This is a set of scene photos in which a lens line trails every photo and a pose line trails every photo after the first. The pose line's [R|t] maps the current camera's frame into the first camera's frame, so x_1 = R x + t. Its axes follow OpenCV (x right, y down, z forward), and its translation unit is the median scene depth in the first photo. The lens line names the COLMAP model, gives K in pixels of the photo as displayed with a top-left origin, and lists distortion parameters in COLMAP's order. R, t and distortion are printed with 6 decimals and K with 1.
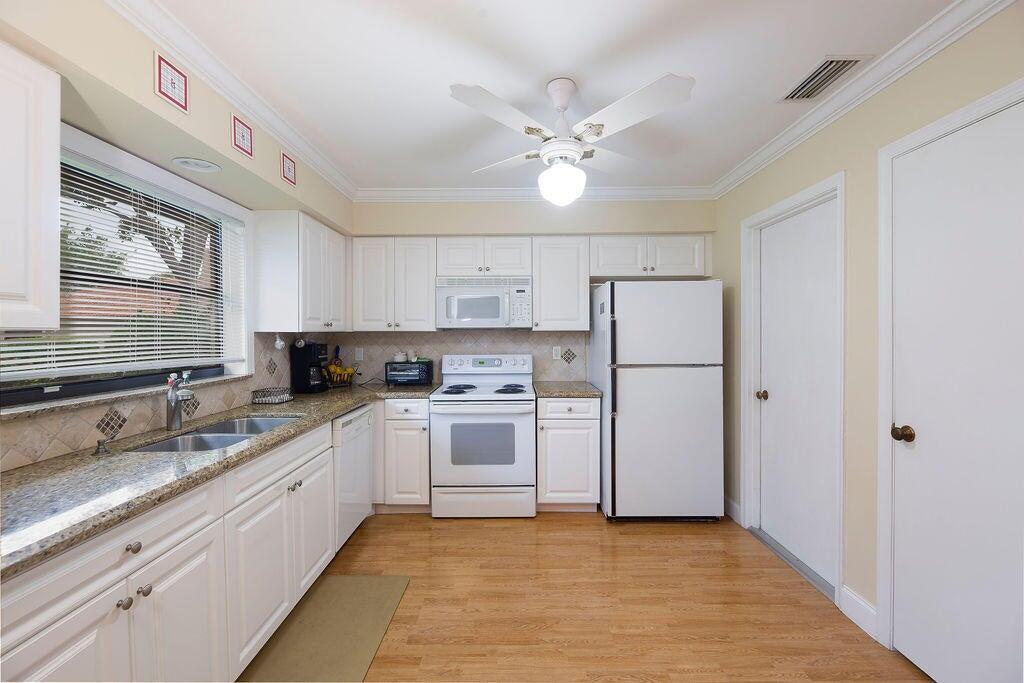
lens RADIAL K [[434.9, 0, 512.0], [0, 434.9, 341.5], [0, 0, 1]] dist [-0.001322, 0.000046]
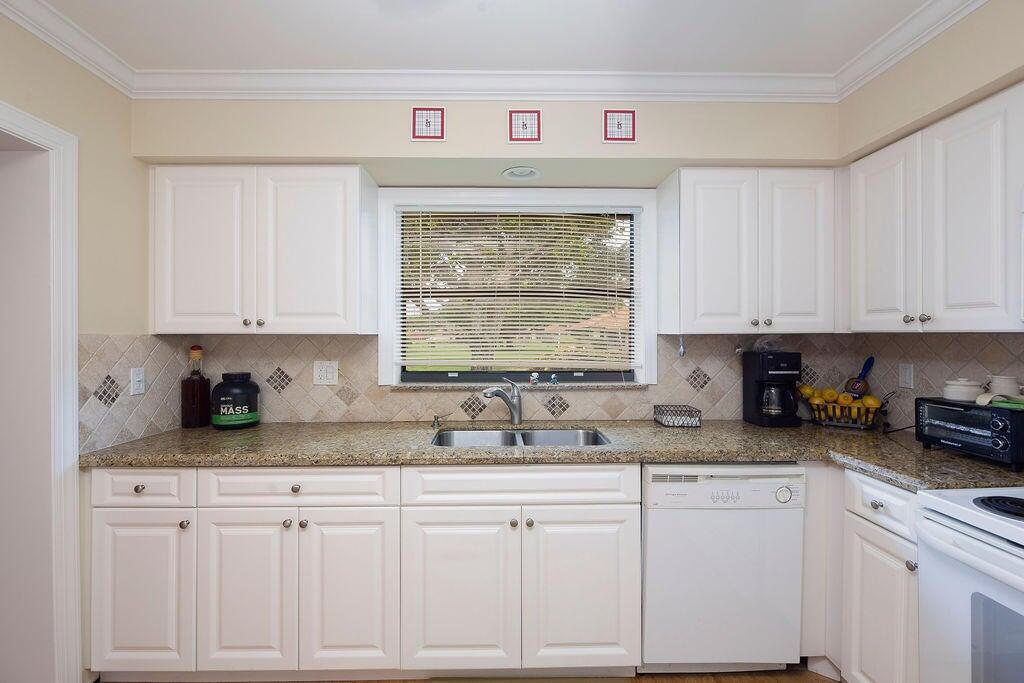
lens RADIAL K [[434.9, 0, 512.0], [0, 434.9, 341.5], [0, 0, 1]] dist [-0.001322, 0.000046]
pose [[0.023667, 0.012849, -0.999637, 0.228682], [-0.020354, 0.999716, 0.012368, -0.012599], [0.999513, 0.020054, 0.023922, 0.704392]]
